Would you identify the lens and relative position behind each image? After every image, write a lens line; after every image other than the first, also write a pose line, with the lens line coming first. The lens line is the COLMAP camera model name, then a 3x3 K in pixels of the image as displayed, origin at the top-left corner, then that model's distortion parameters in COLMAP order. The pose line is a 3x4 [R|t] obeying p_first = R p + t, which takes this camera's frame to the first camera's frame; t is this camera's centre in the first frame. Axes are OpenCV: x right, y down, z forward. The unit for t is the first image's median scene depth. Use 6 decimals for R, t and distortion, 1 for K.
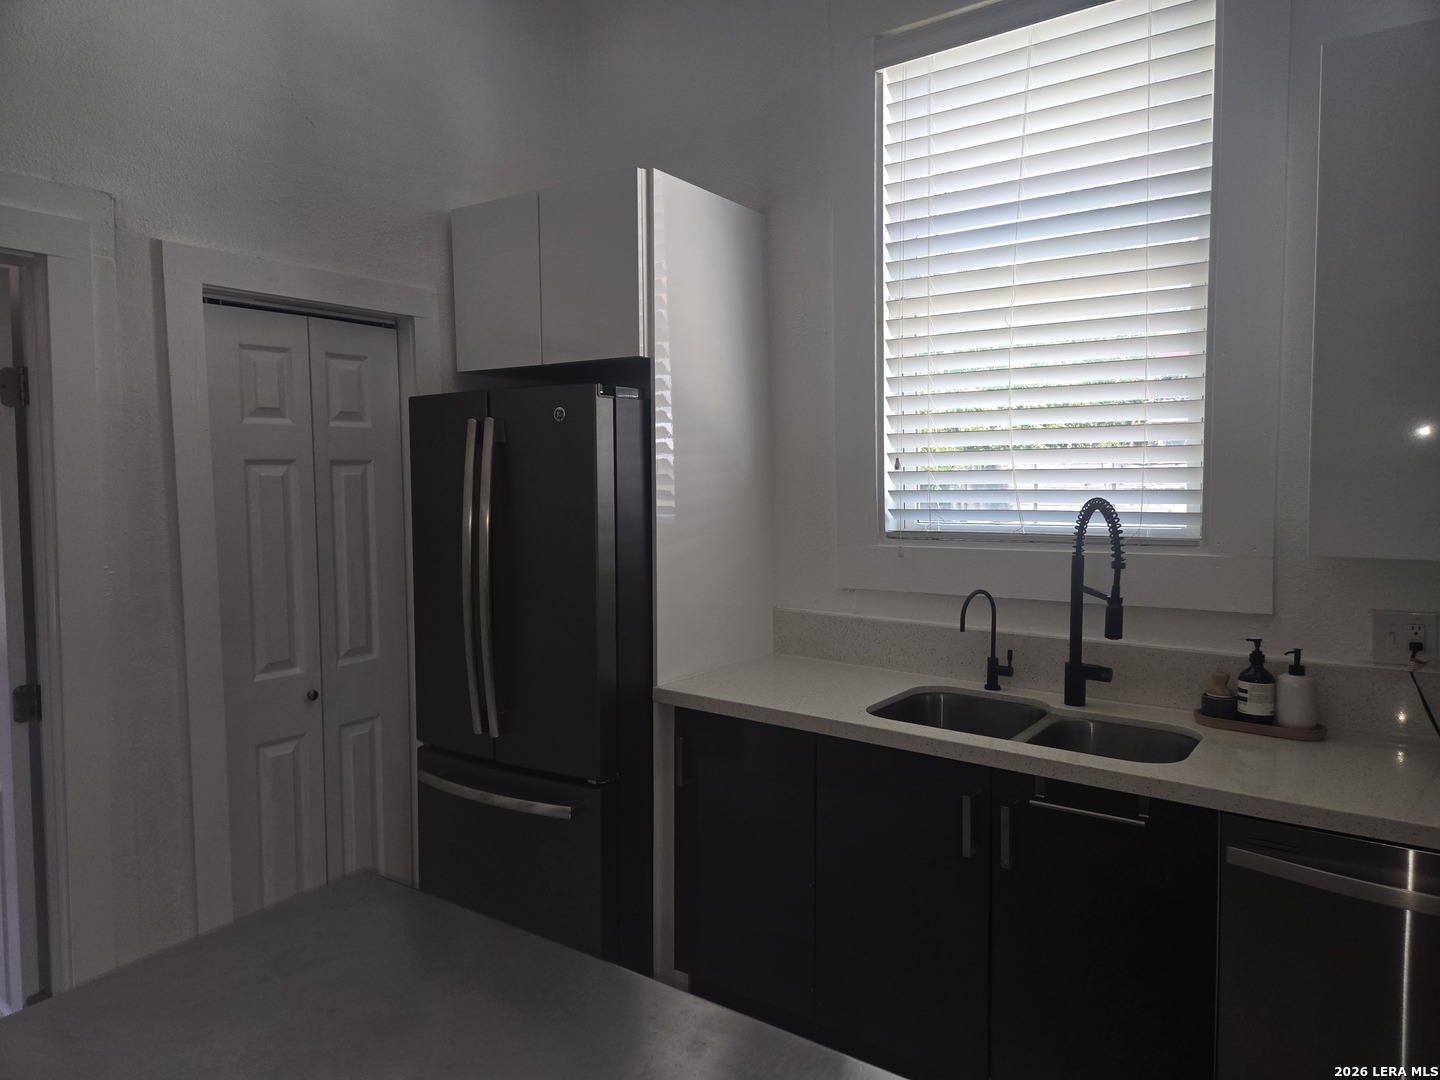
lens RADIAL K [[968.0, 0, 705.7], [0, 968.0, 539.9], [0, 0, 1]] dist [0.066628, -0.031625]
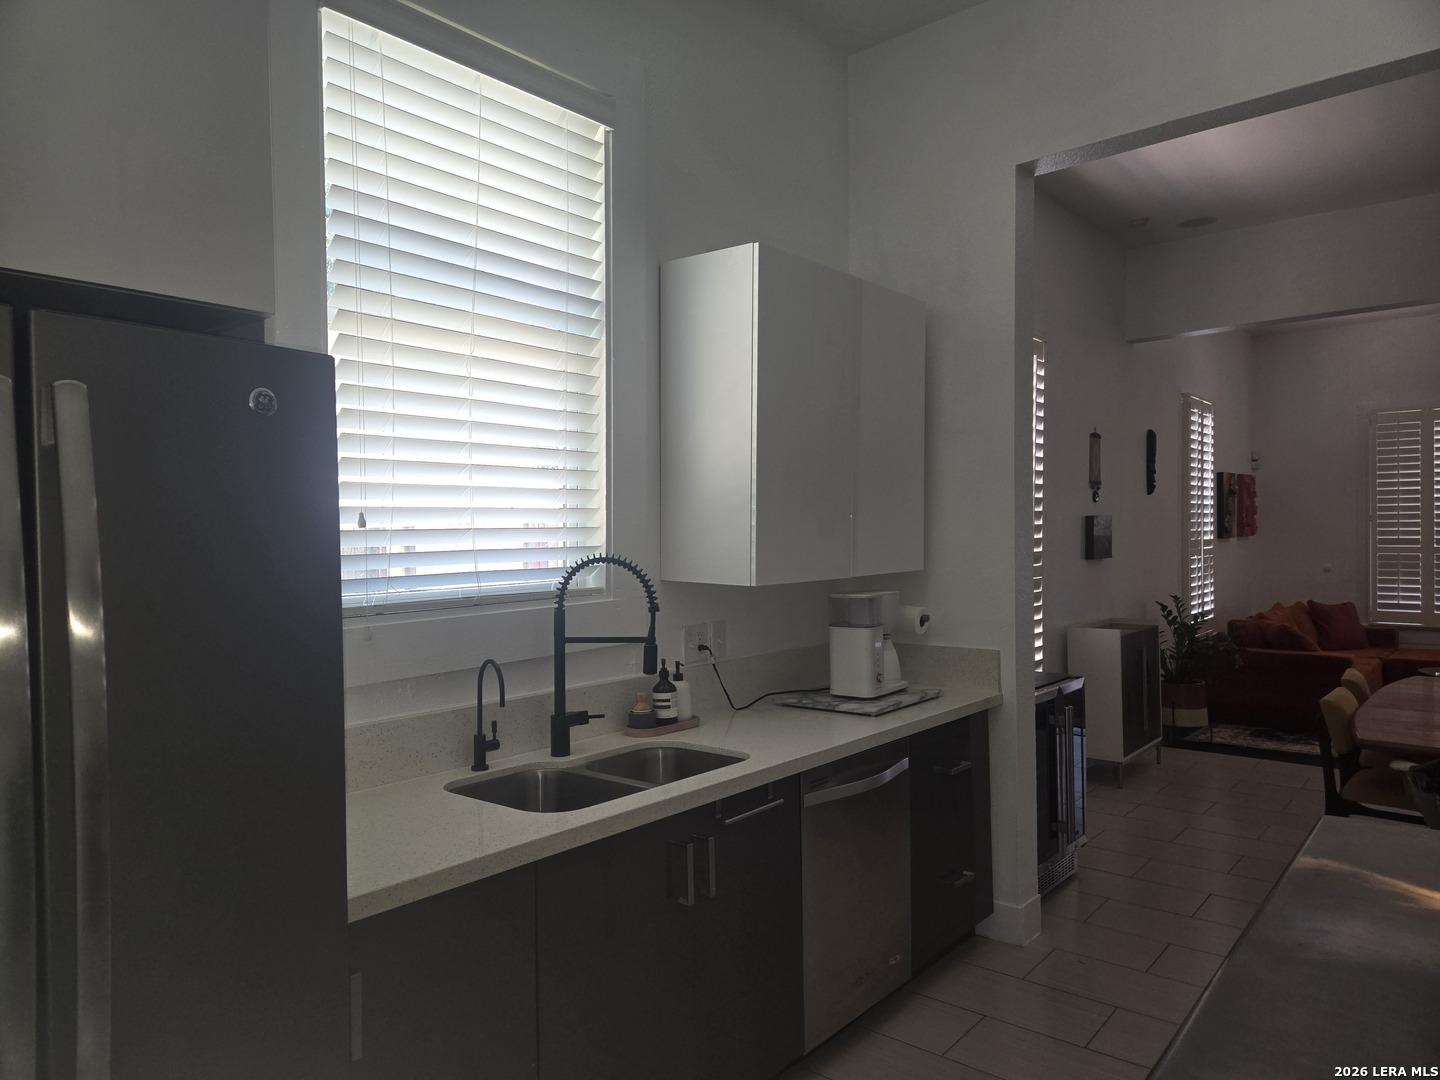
lens RADIAL K [[968.0, 0, 691.9], [0, 968.0, 543.1], [0, 0, 1]] dist [0.066628, -0.031625]
pose [[0.080556, -0.003965, 0.996742, -0.634125], [0.087315, 0.996176, -0.003094, -0.039338], [-0.992918, 0.087279, 0.080595, 0.762016]]
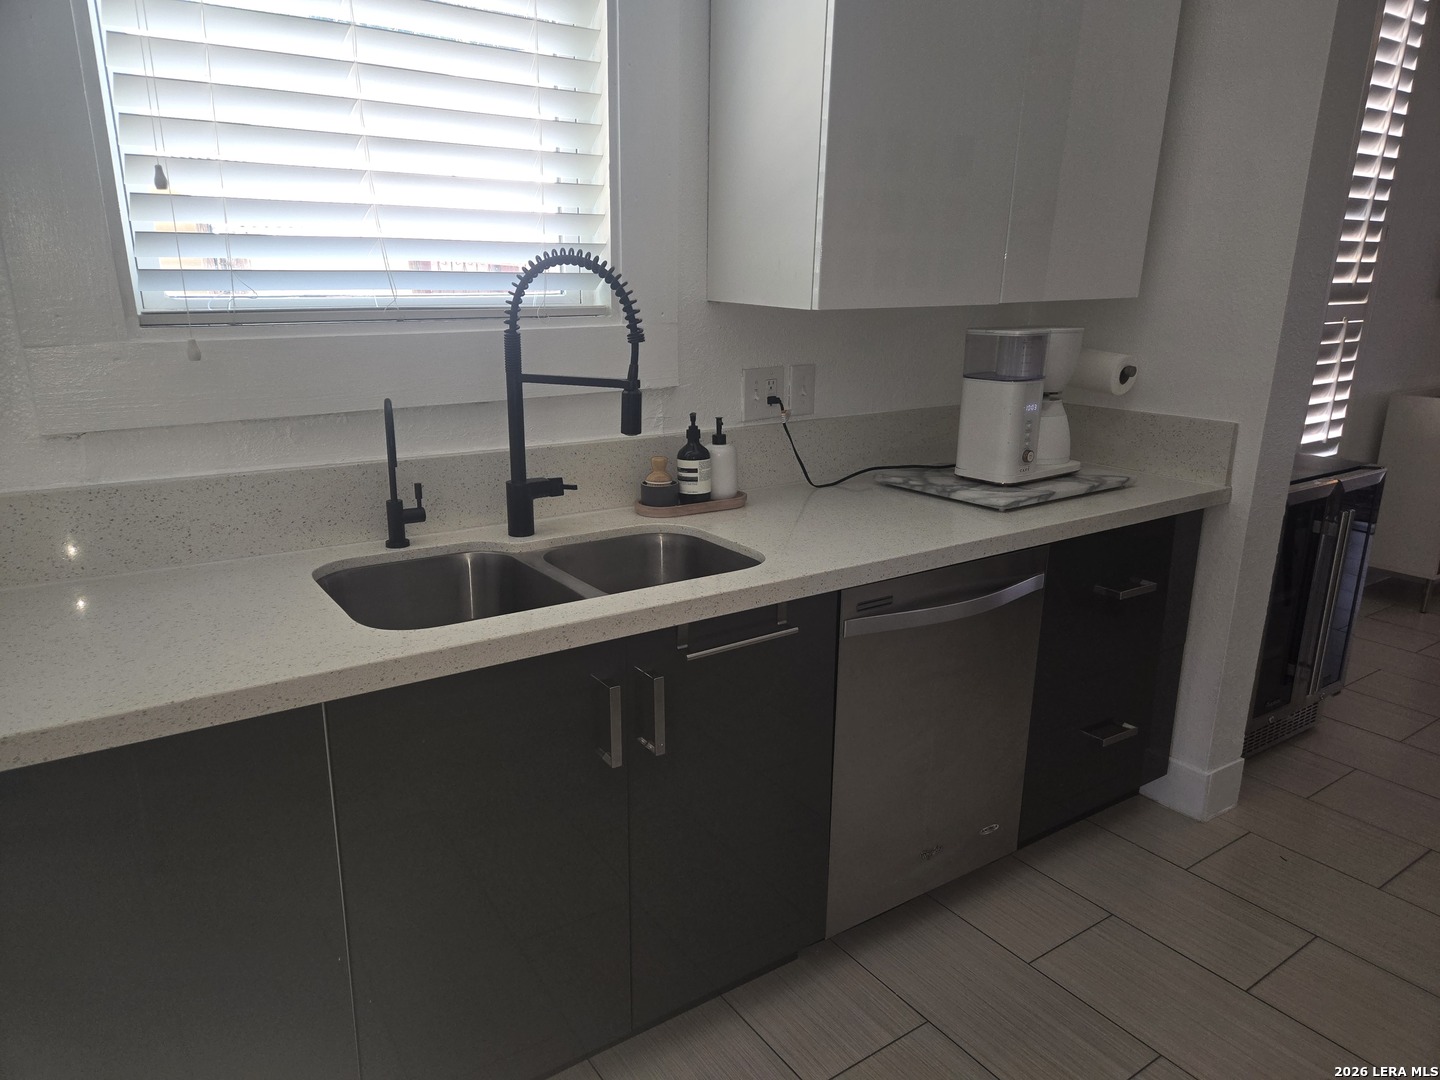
lens RADIAL K [[968.0, 0, 704.2], [0, 968.0, 550.4], [0, 0, 1]] dist [0.066628, -0.031625]
pose [[0.338700, -0.247705, 0.907703, -0.267178], [0.061852, 0.968498, 0.241216, 0.006044], [-0.938859, -0.025556, 0.343352, 0.605696]]
